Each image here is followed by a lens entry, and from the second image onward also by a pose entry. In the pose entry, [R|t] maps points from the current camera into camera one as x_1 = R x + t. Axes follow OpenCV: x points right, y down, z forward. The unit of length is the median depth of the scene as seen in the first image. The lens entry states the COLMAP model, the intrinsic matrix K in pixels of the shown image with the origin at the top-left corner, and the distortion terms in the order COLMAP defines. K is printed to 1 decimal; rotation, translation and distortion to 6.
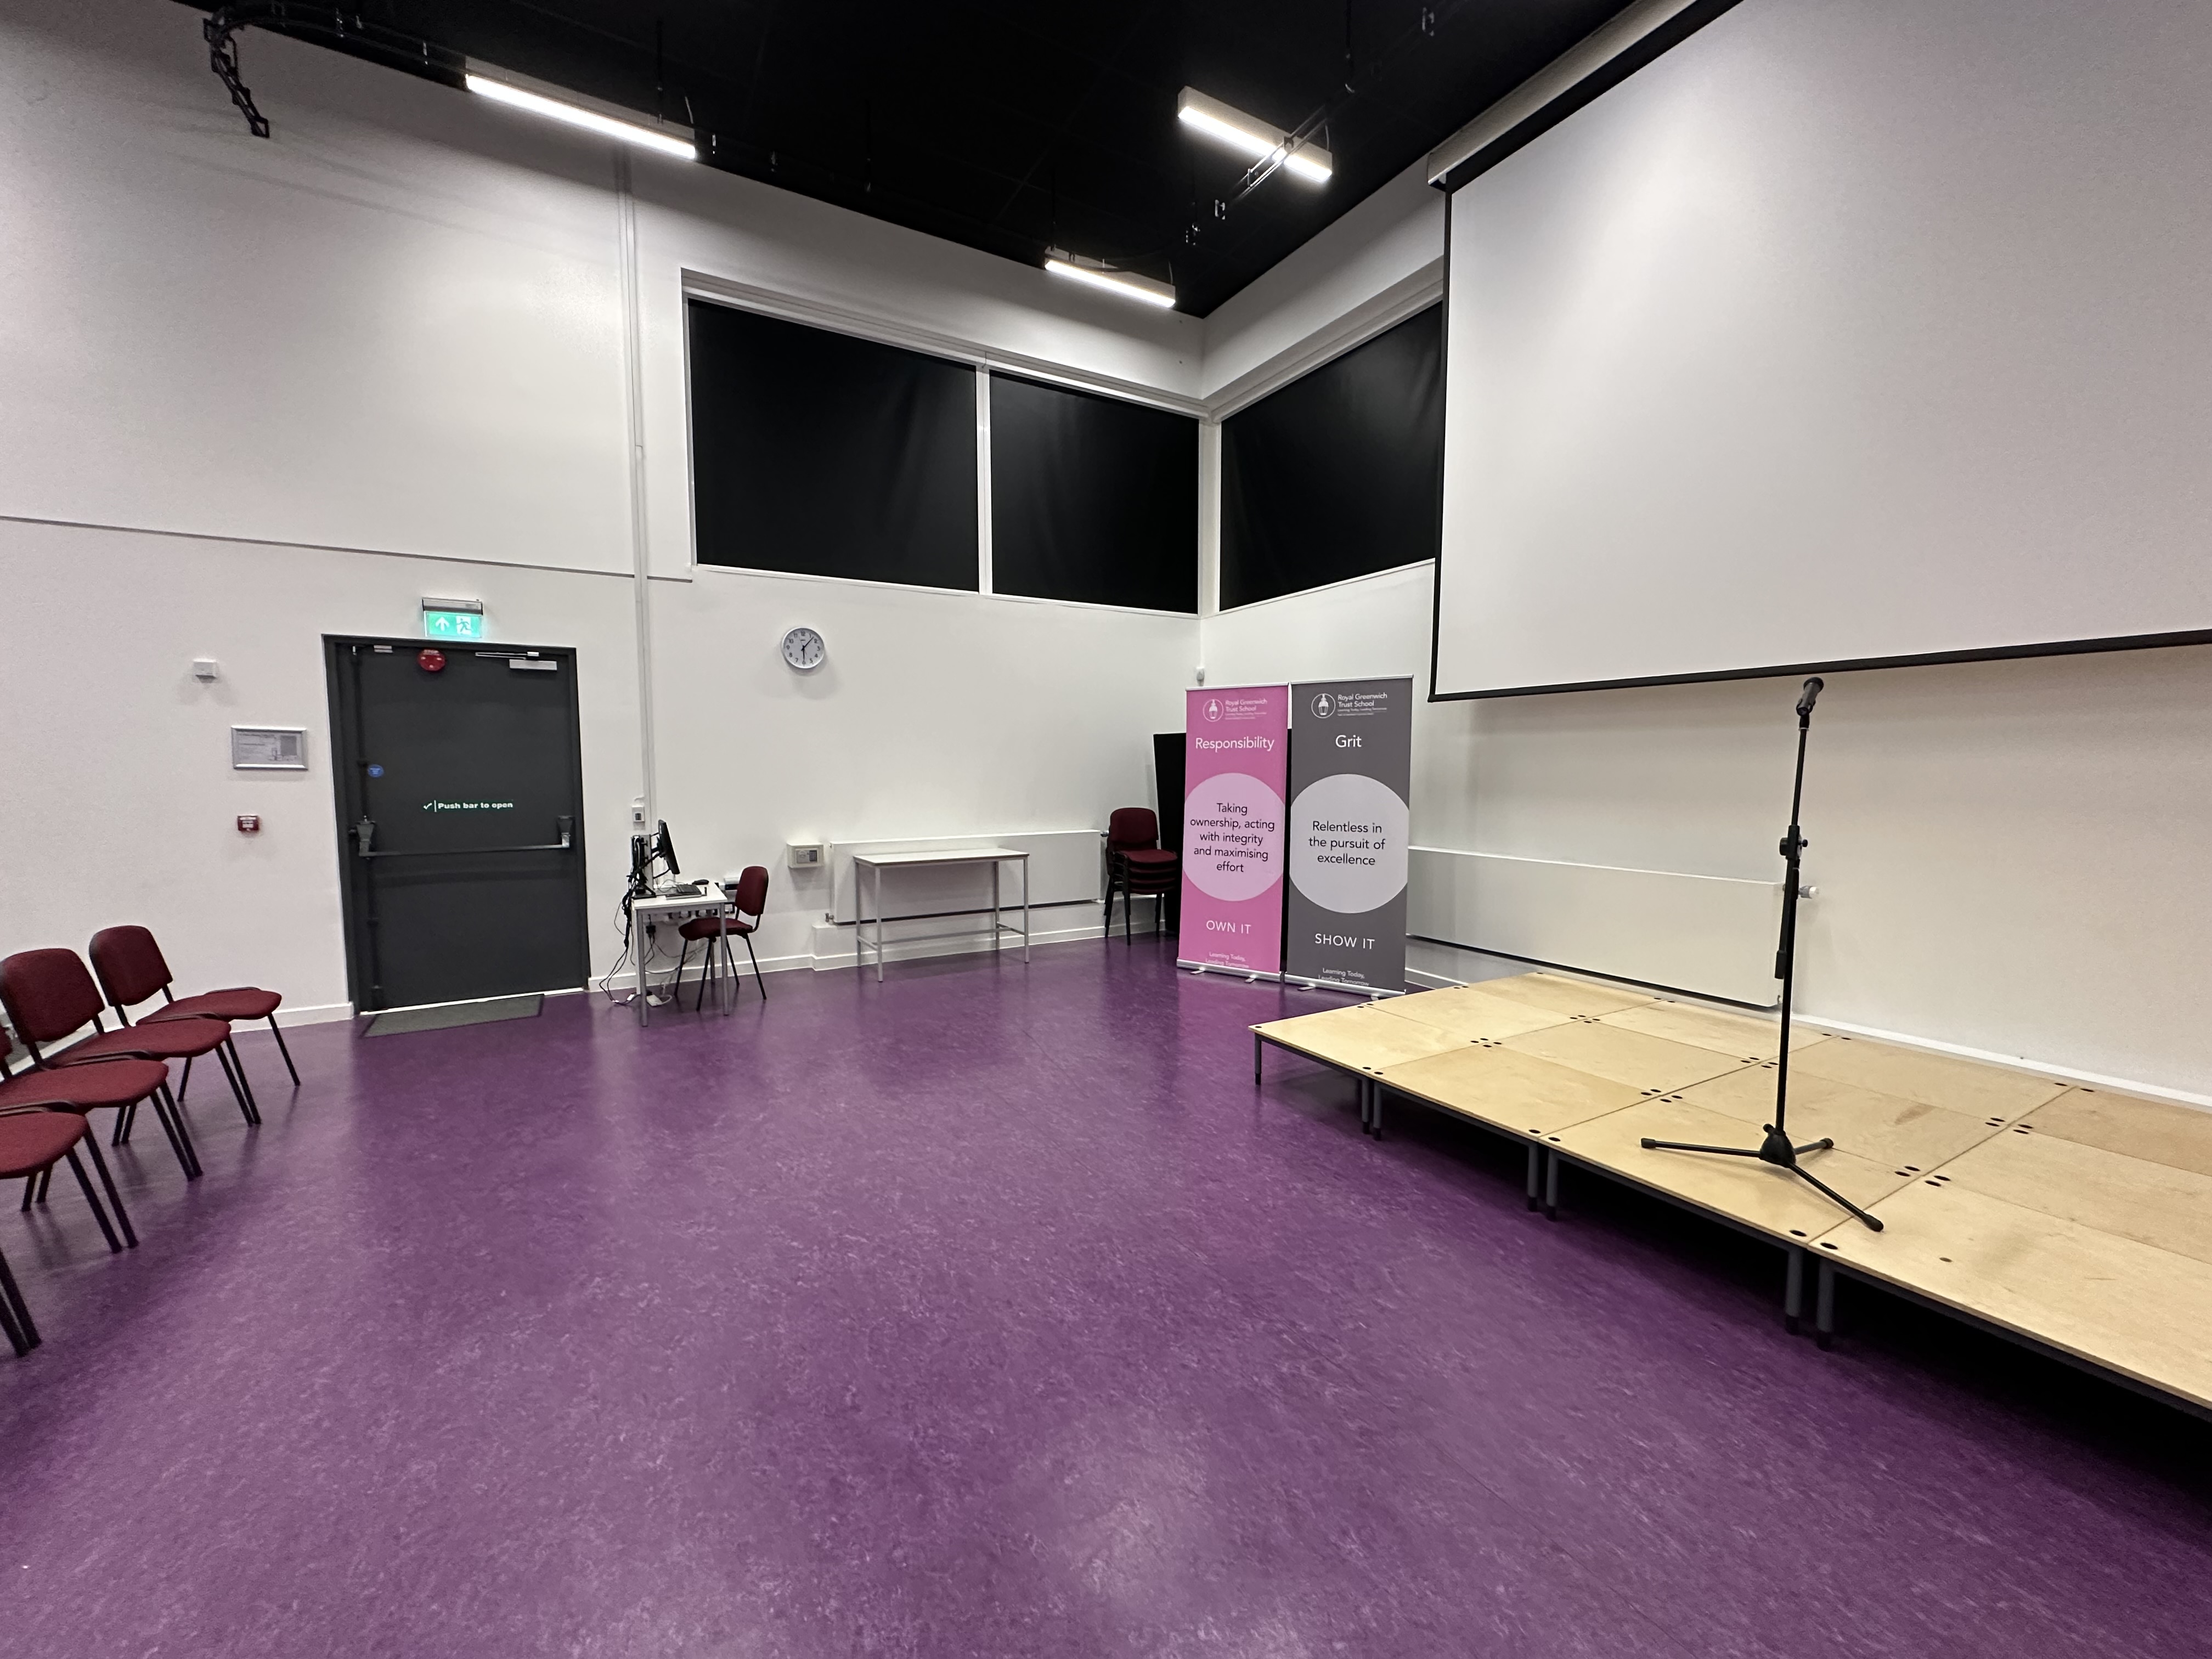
lens RADIAL K [[864.2, 0, 1114.3], [0, 864.2, 836.4], [0, 0, 1]] dist [-0.007832, 0.000871]
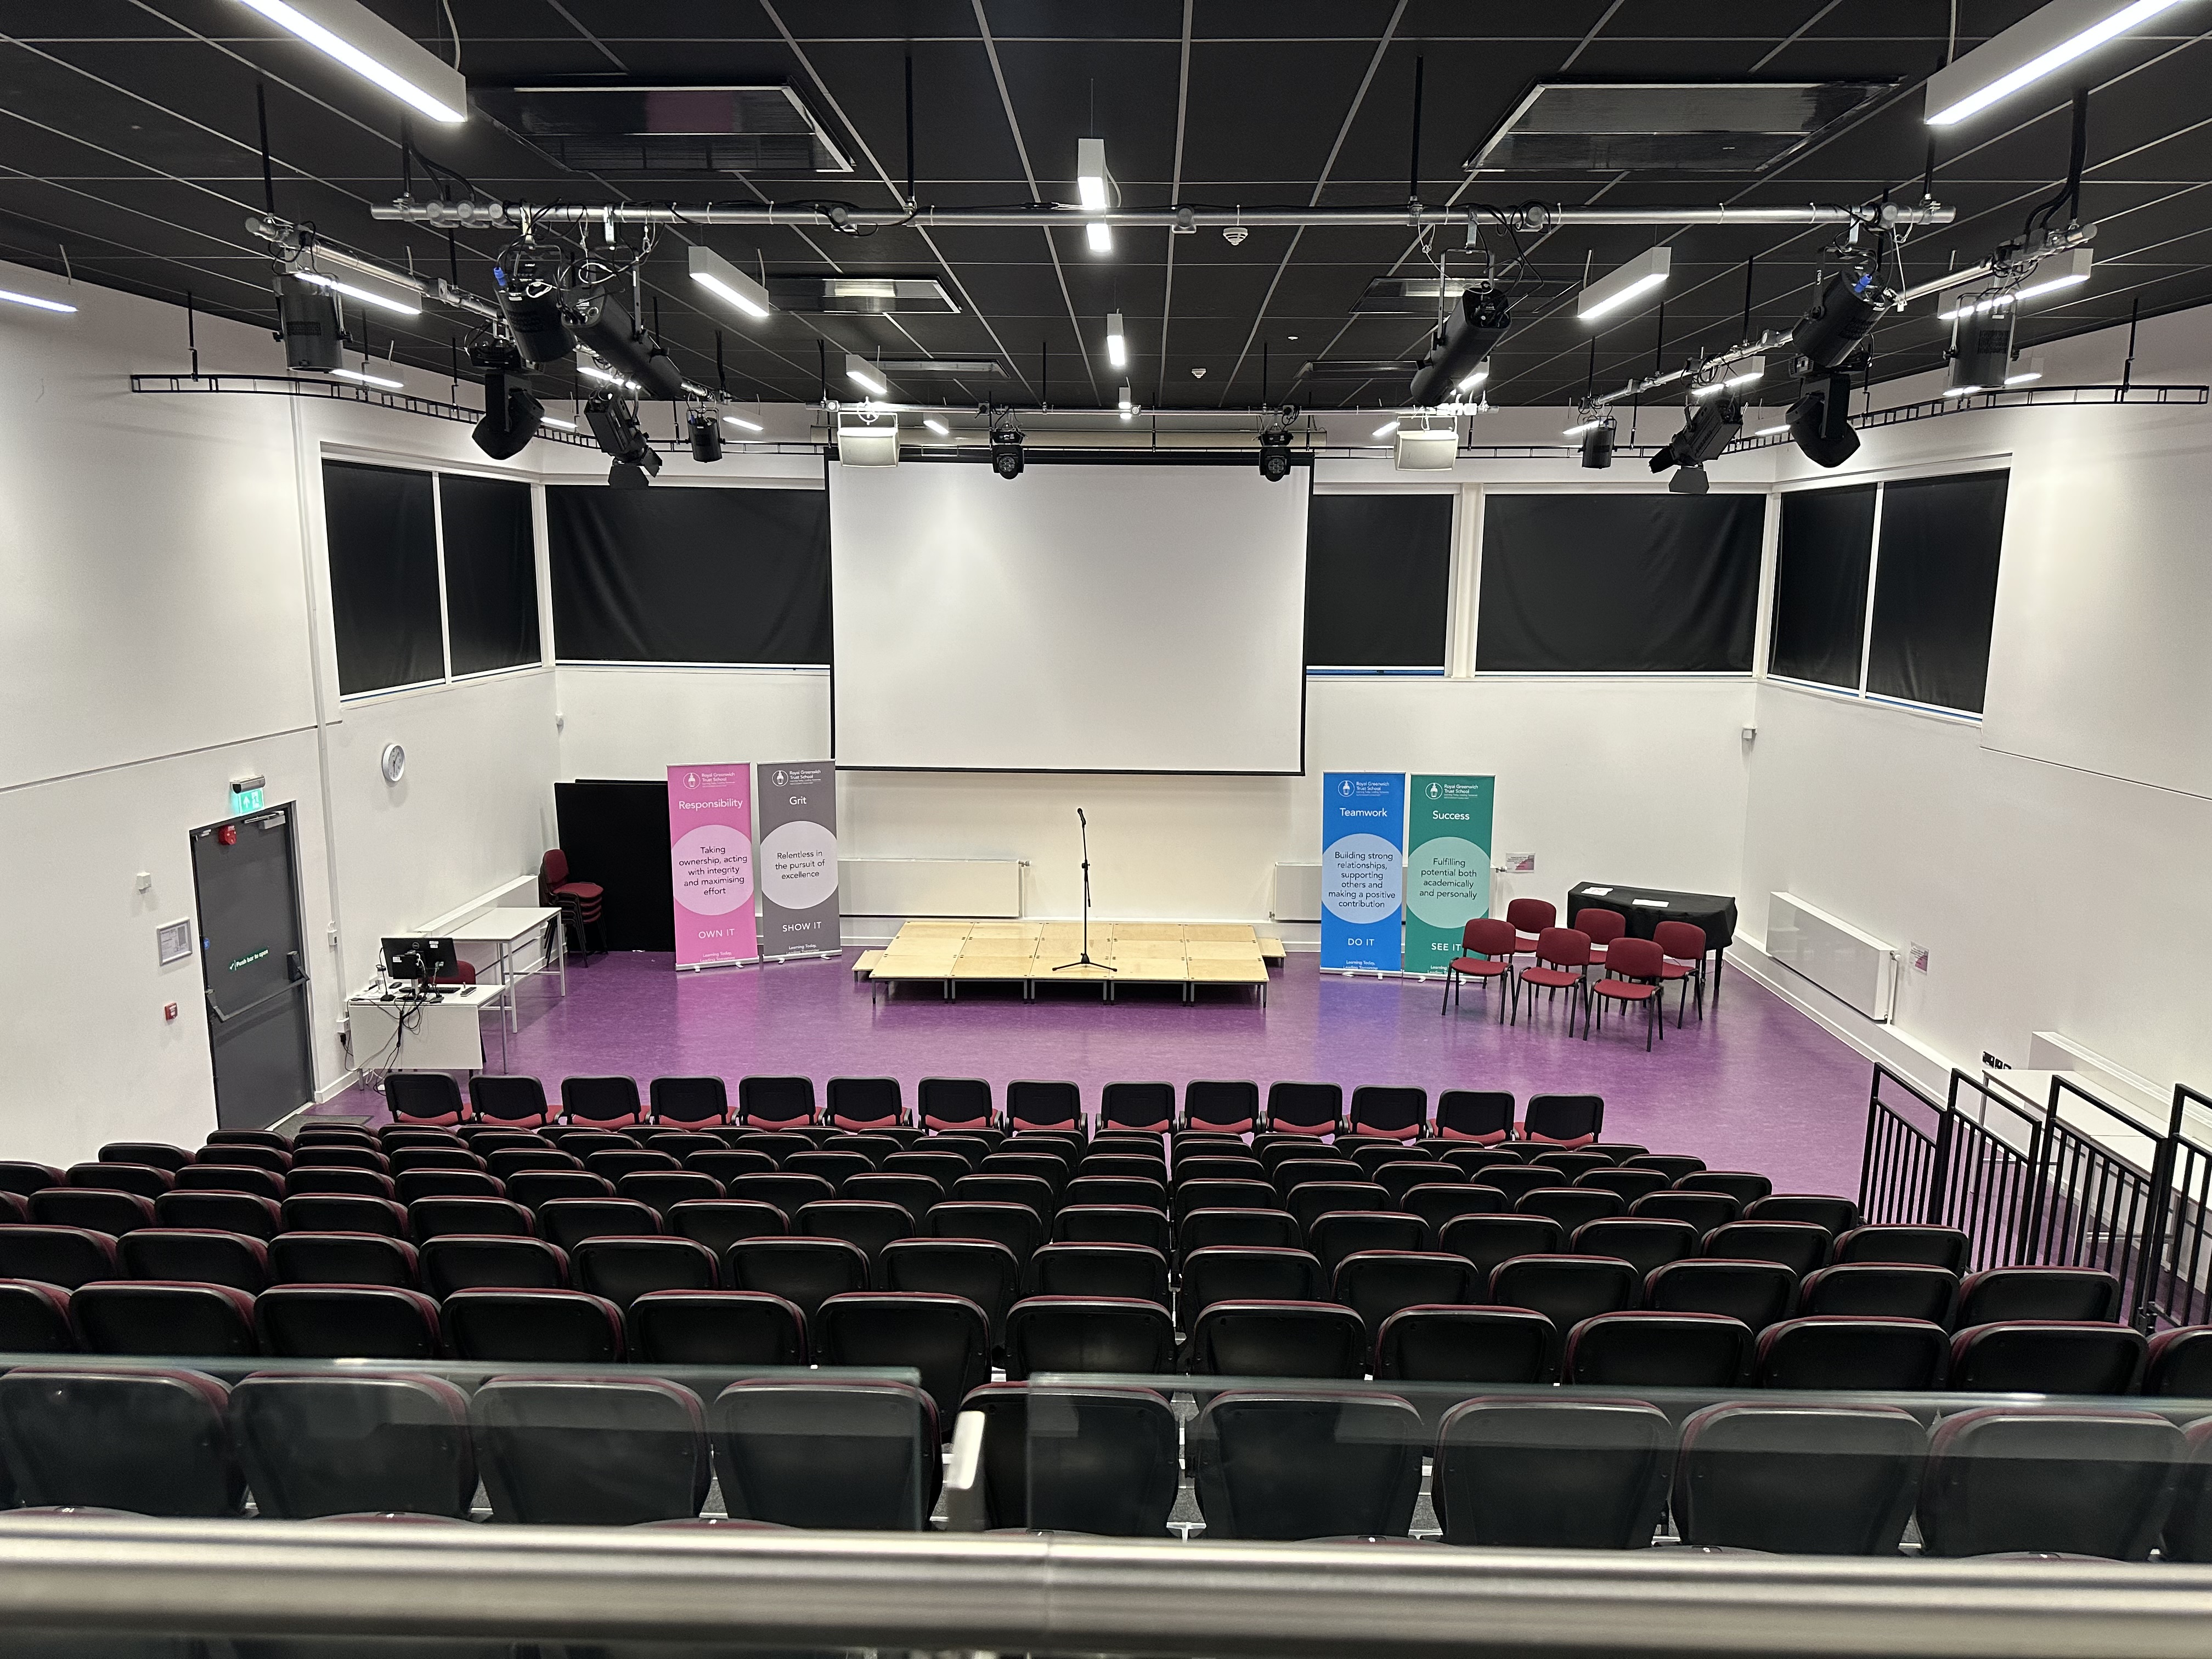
lens RADIAL K [[1558.5, 0, 1101.0], [0, 1558.5, 838.6], [0, 0, 1]] dist [0.023443, -0.047946]
pose [[0.531367, -0.145148, 0.834614, -1.786286], [0.060656, 0.989202, 0.133415, -0.381665], [-0.844967, -0.020268, 0.534434, -0.962408]]
